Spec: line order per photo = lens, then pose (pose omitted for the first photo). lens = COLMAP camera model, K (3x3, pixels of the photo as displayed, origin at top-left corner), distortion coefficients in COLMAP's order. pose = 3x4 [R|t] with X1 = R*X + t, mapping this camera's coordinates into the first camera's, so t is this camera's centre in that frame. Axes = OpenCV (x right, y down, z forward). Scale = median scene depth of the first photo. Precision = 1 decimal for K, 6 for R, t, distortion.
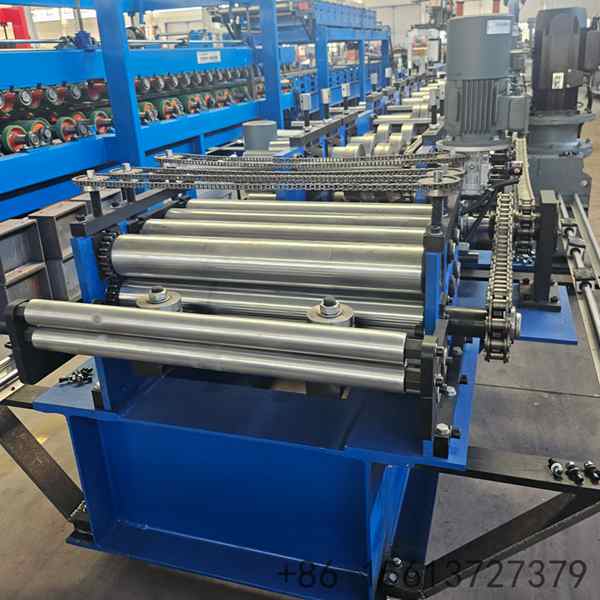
lens RADIAL K [[589.1, 0, 300.1], [0, 589.1, 258.0], [0, 0, 1]] dist [0.042532, -0.015356]
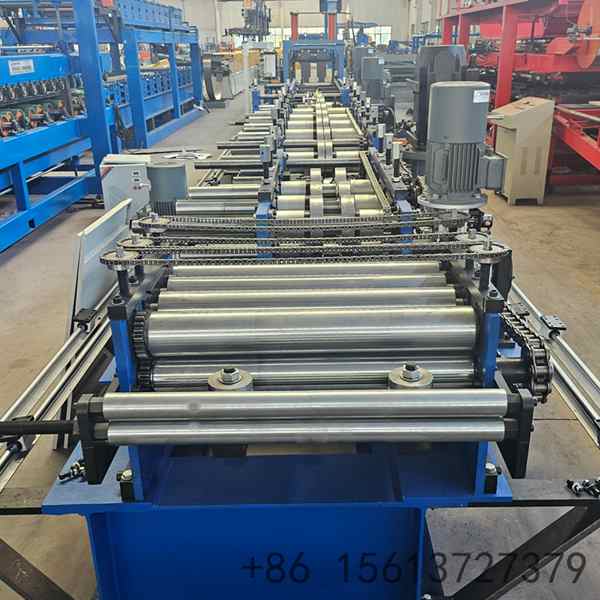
lens RADIAL K [[672.0, 0, 300.0], [0, 672.0, 300.0], [0, 0, 1]] dist [0.063147, -0.037433]
pose [[0.952859, -0.071495, 0.294871, -0.367589], [0.066495, 0.997422, 0.026961, -0.068831], [-0.296038, -0.006083, 0.955157, -0.090141]]
